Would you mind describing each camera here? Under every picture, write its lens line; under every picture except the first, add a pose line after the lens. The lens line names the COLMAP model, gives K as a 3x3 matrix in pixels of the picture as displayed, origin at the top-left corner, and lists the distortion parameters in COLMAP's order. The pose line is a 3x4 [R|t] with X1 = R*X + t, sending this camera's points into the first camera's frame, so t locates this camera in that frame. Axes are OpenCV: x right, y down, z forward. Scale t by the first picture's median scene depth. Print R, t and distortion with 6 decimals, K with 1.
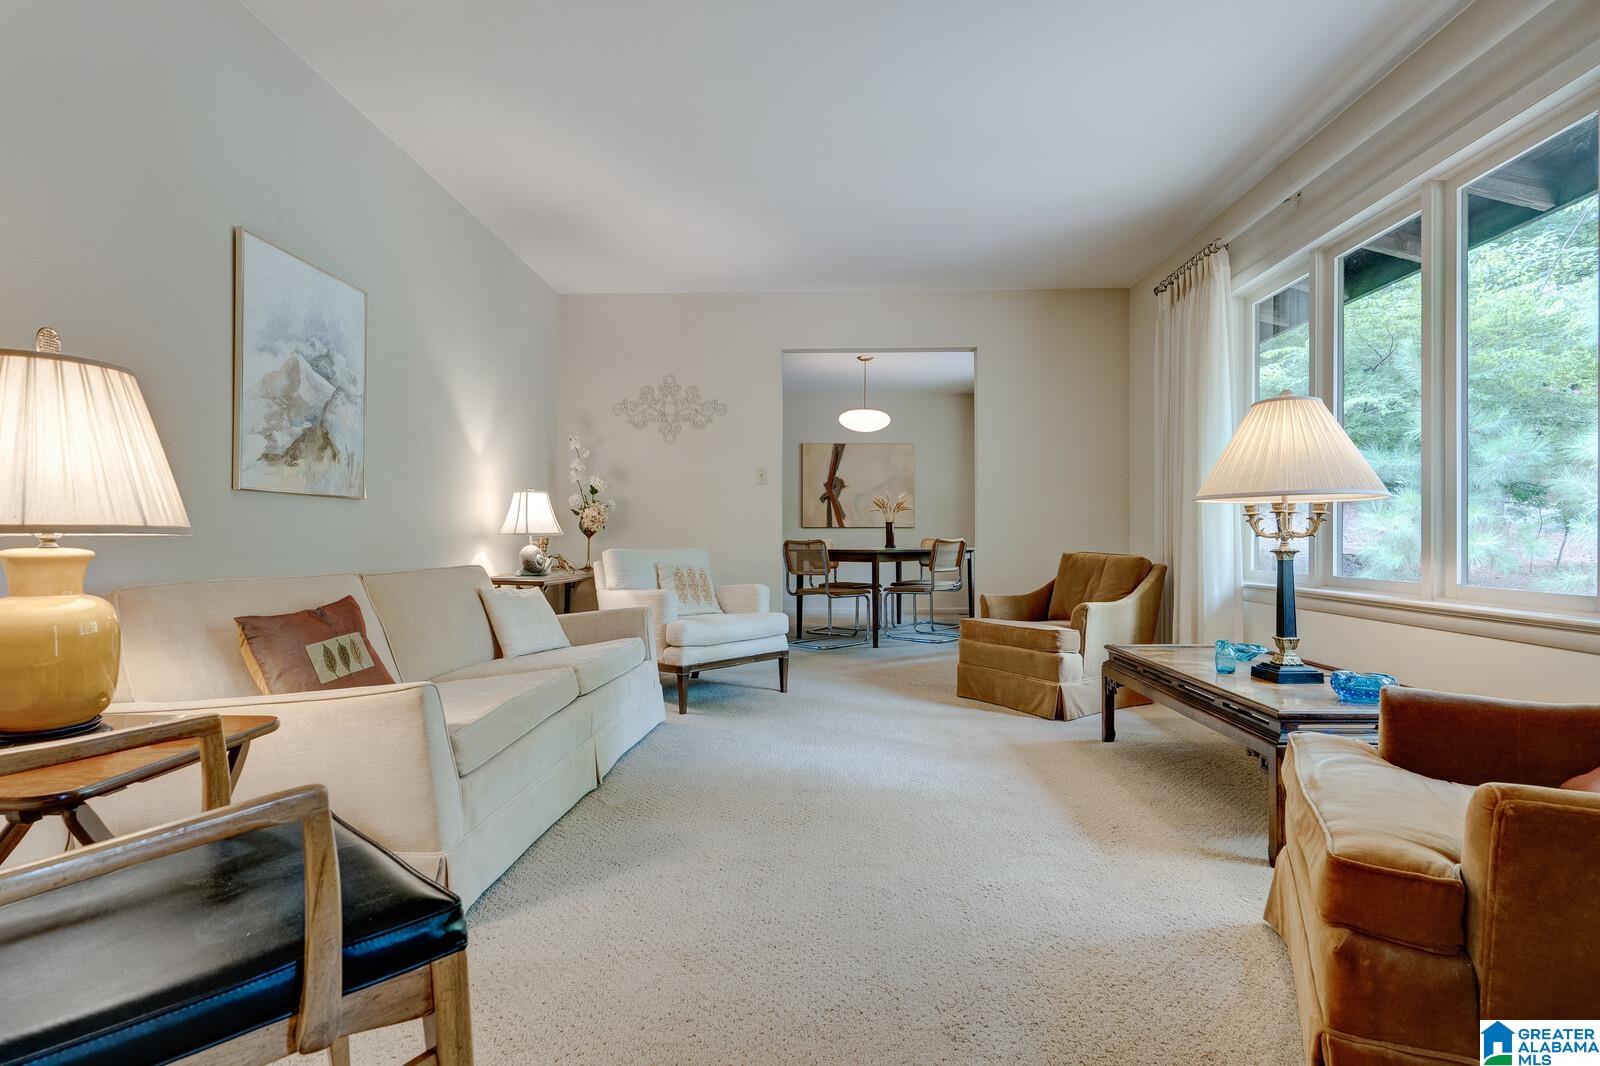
lens RADIAL K [[779.2, 0, 800.0], [0, 779.2, 533.0], [0, 0, 1]] dist [-0.001217, -0.000255]
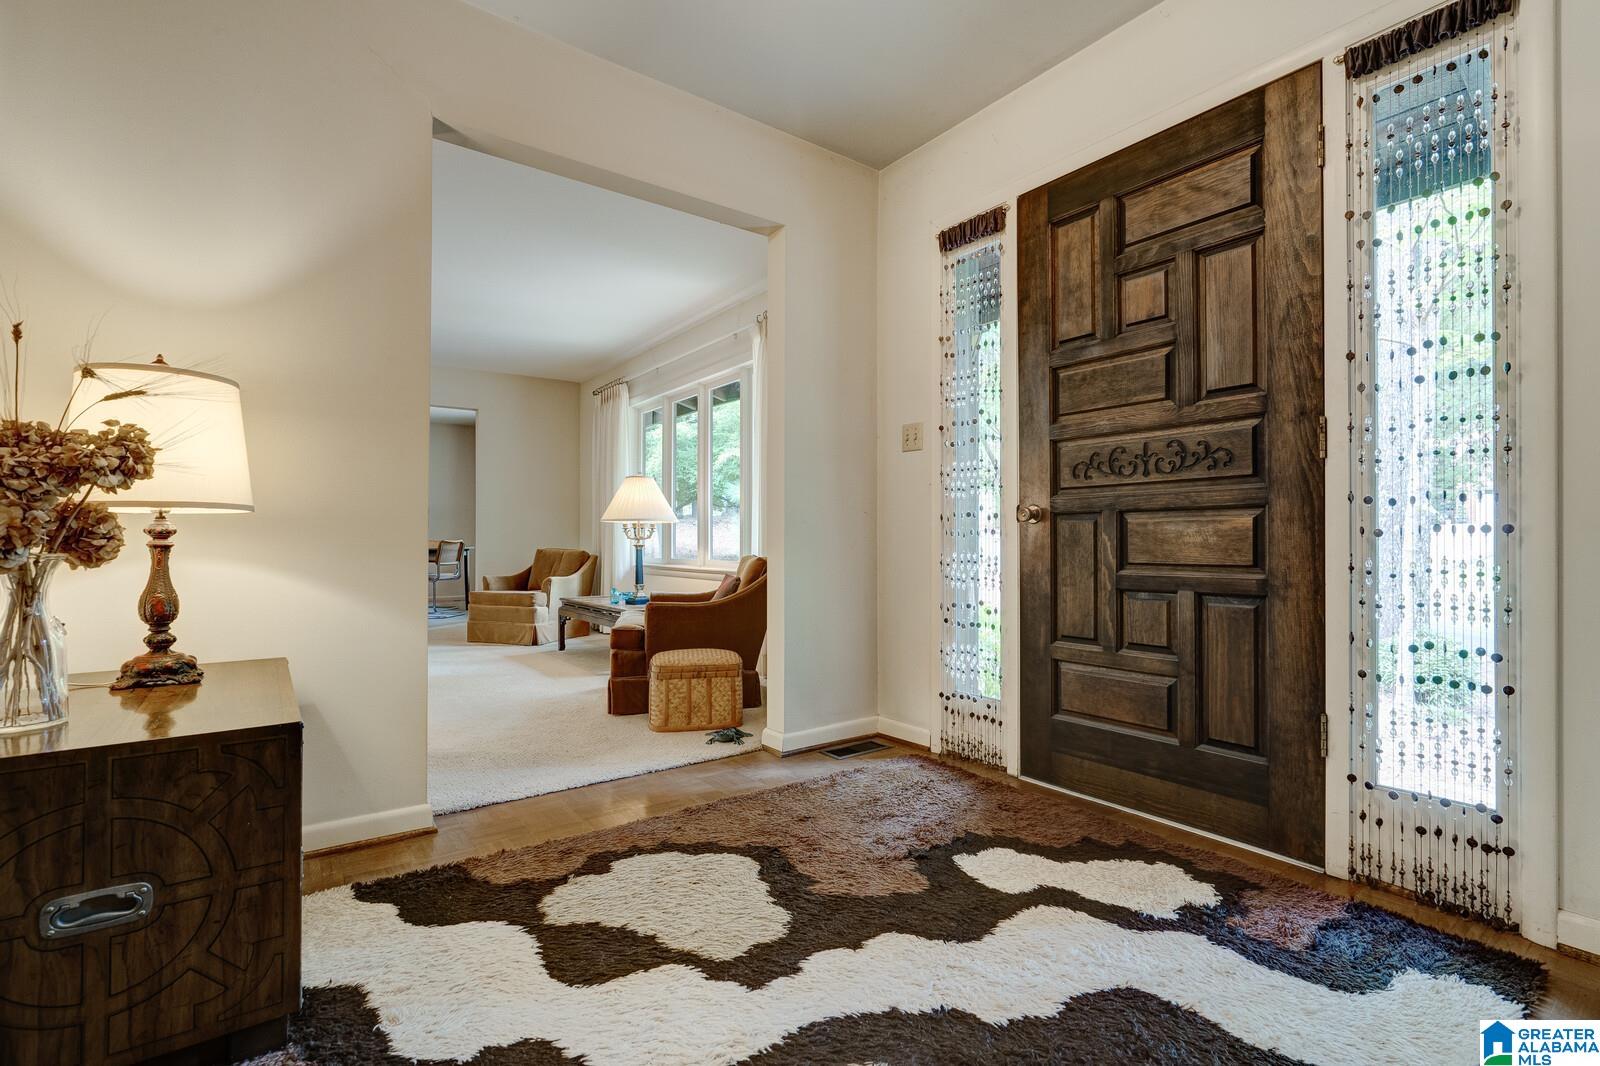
lens RADIAL K [[743.2, 0, 828.0], [0, 743.2, 531.8], [0, 0, 1]] dist [-0.000812, -0.000160]
pose [[0.767823, 0.003732, 0.640651, -0.217541], [-0.001407, 0.999990, -0.004139, -0.004759], [-0.640661, 0.002276, 0.767821, -0.663873]]
